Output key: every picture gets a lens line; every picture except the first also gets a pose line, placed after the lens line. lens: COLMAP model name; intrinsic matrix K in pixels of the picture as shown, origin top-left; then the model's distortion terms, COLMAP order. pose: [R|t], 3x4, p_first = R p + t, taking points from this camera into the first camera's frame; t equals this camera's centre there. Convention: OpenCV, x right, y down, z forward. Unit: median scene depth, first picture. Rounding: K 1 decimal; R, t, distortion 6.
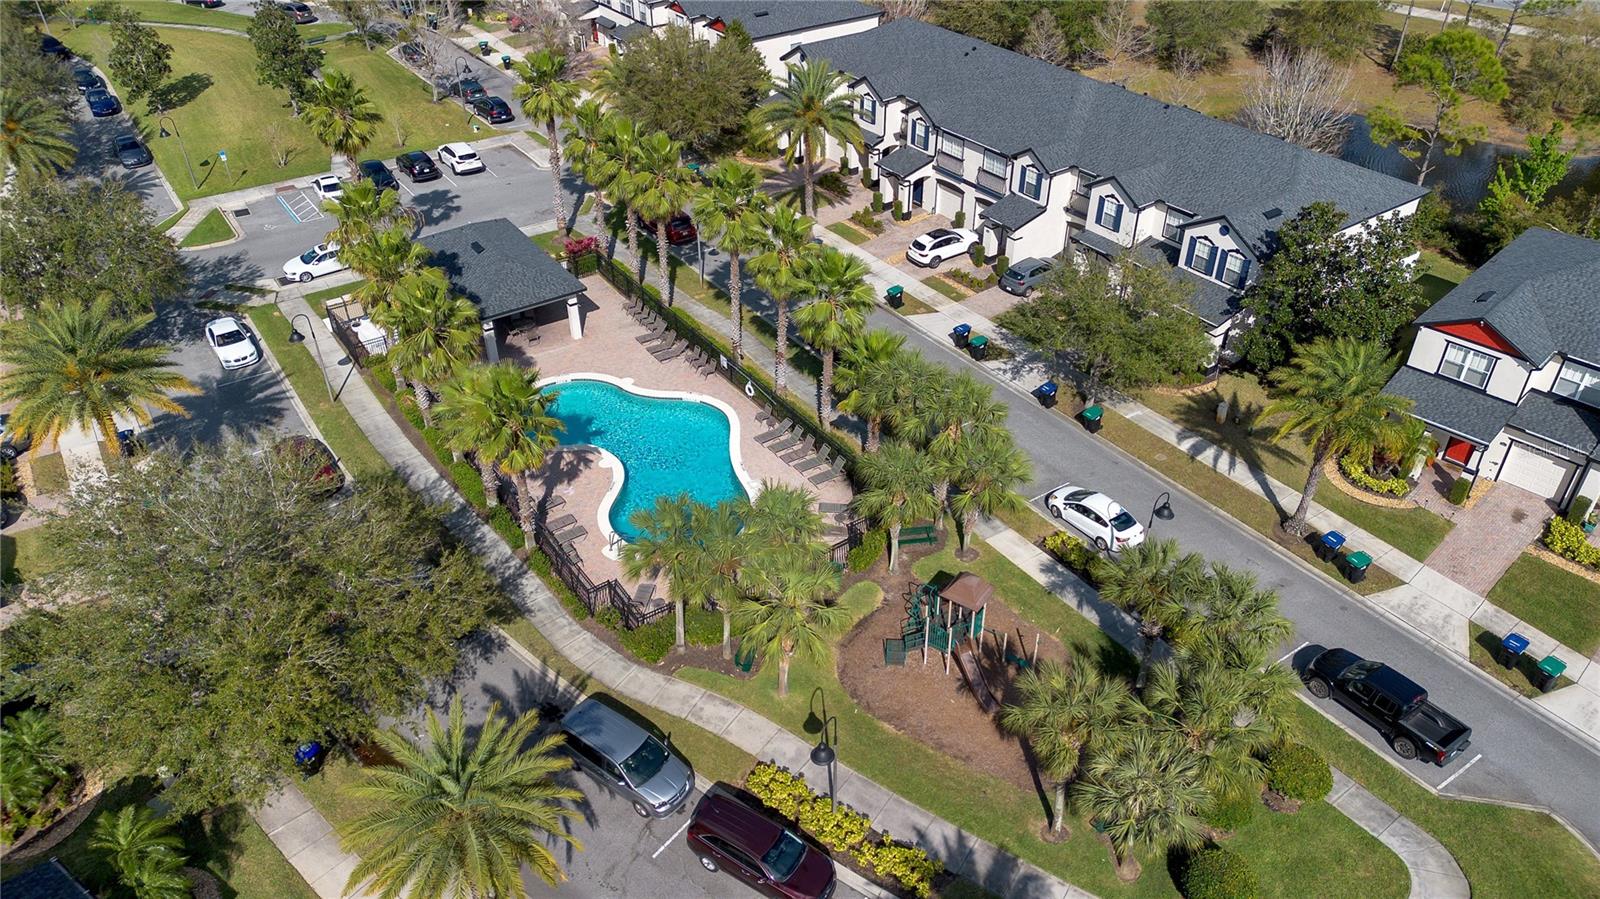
lens RADIAL K [[1103.7, 0, 797.9], [0, 1103.7, 451.2], [0, 0, 1]] dist [0.009602, 0.001171]
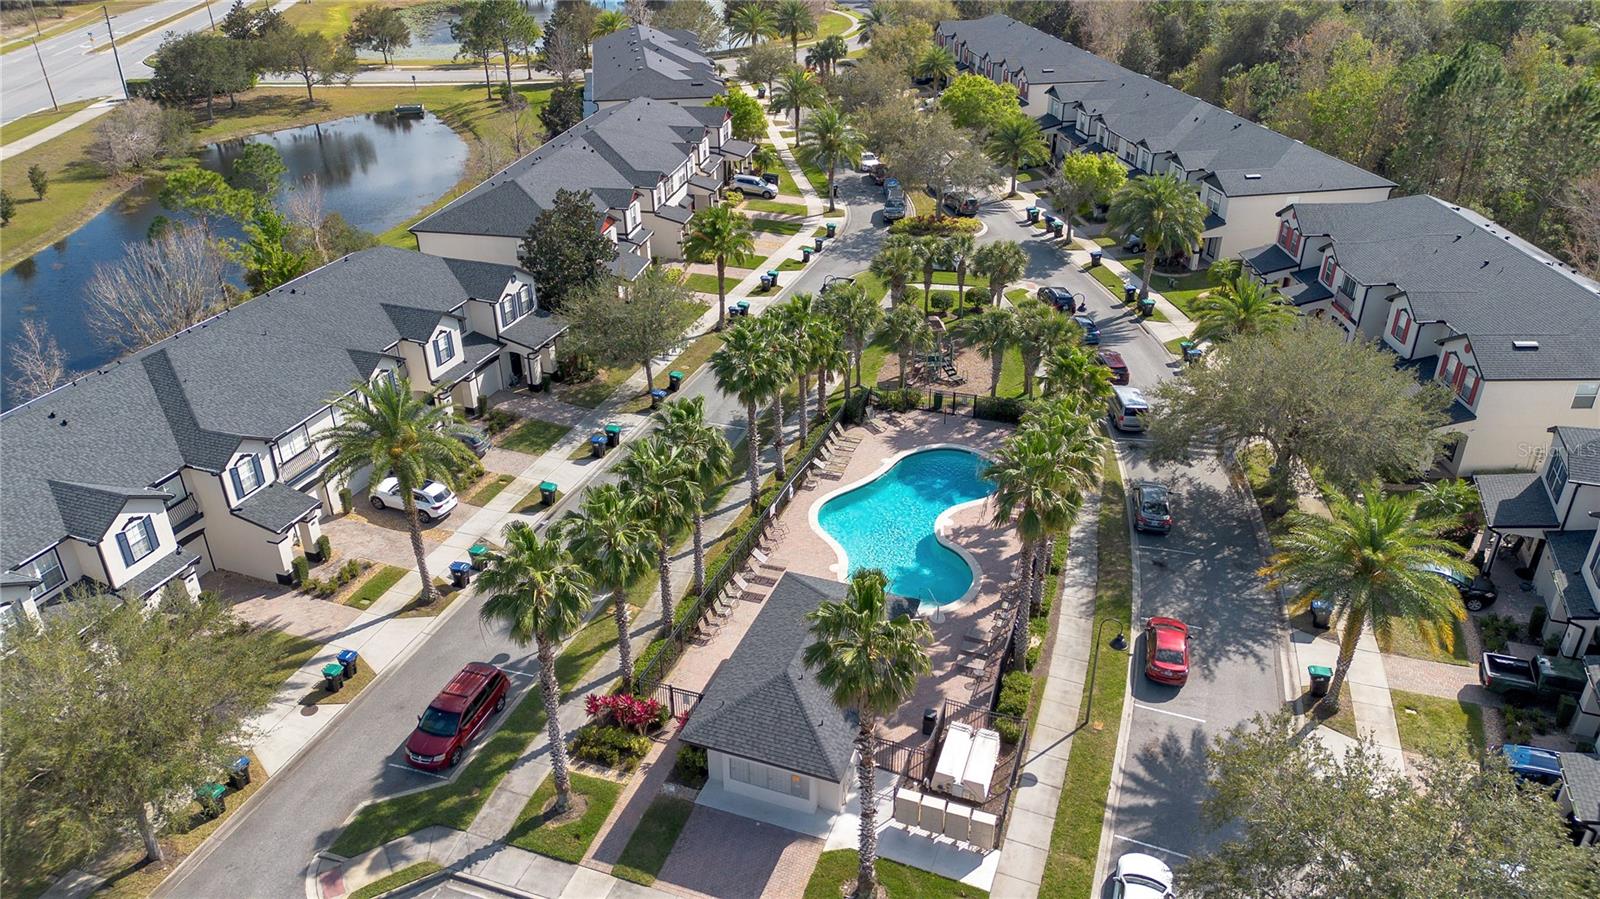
lens RADIAL K [[1103.7, 0, 798.2], [0, 1103.7, 448.4], [0, 0, 1]] dist [0.009602, 0.001171]
pose [[-0.571531, -0.388704, 0.722677, -0.745508], [0.482712, 0.552932, 0.679158, -0.745094], [-0.663582, 0.737004, -0.128386, 1.015173]]
